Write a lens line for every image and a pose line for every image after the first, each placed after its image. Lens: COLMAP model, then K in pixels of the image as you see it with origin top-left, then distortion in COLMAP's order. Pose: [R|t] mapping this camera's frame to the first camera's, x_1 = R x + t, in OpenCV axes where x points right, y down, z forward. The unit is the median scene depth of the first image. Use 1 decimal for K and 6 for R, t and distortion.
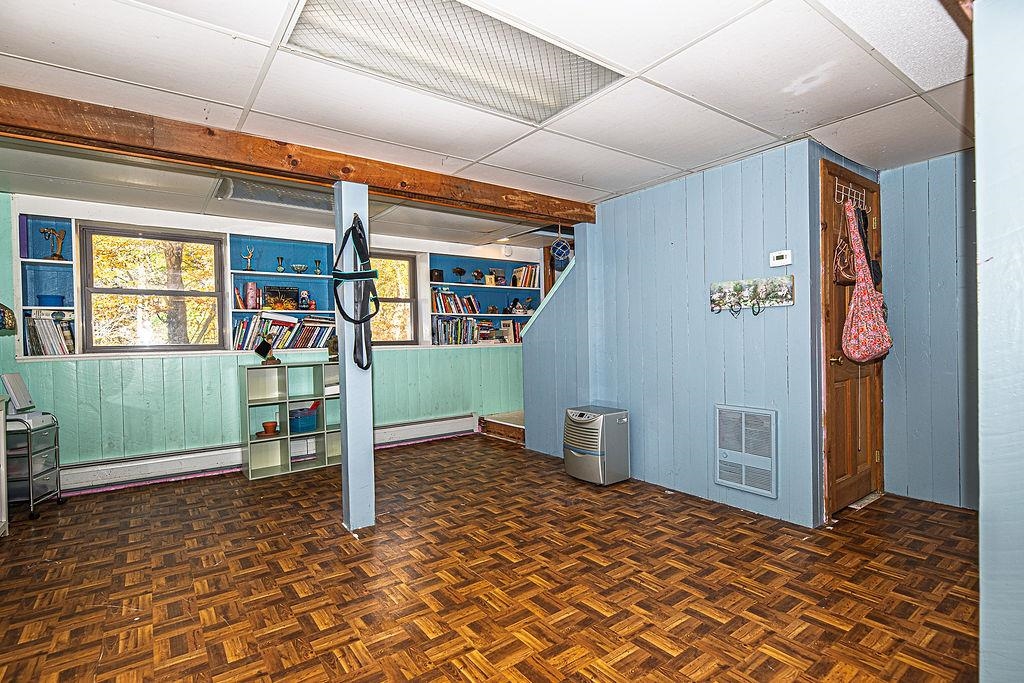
lens RADIAL K [[495.4, 0, 514.8], [0, 495.4, 341.2], [0, 0, 1]] dist [0.002787, -0.003789]
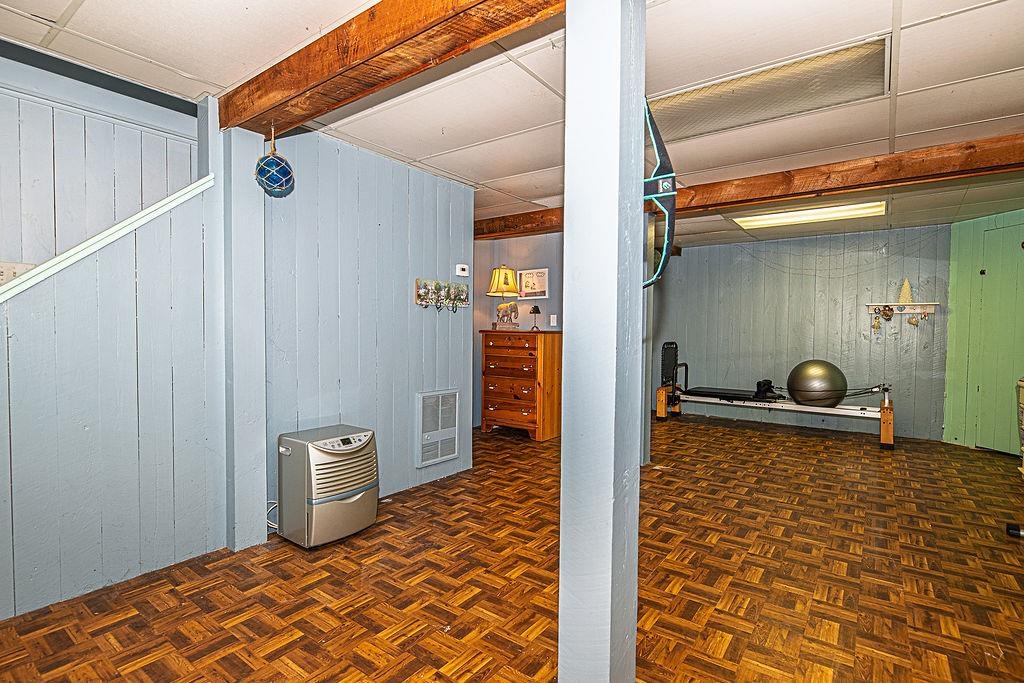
lens RADIAL K [[495.4, 0, 515.9], [0, 495.4, 345.3], [0, 0, 1]] dist [0.002787, -0.003789]
pose [[-0.298043, -0.016459, 0.954411, -0.699818], [0.001428, 0.999843, 0.017689, 0.006082], [-0.954551, 0.006635, -0.297972, 1.177856]]
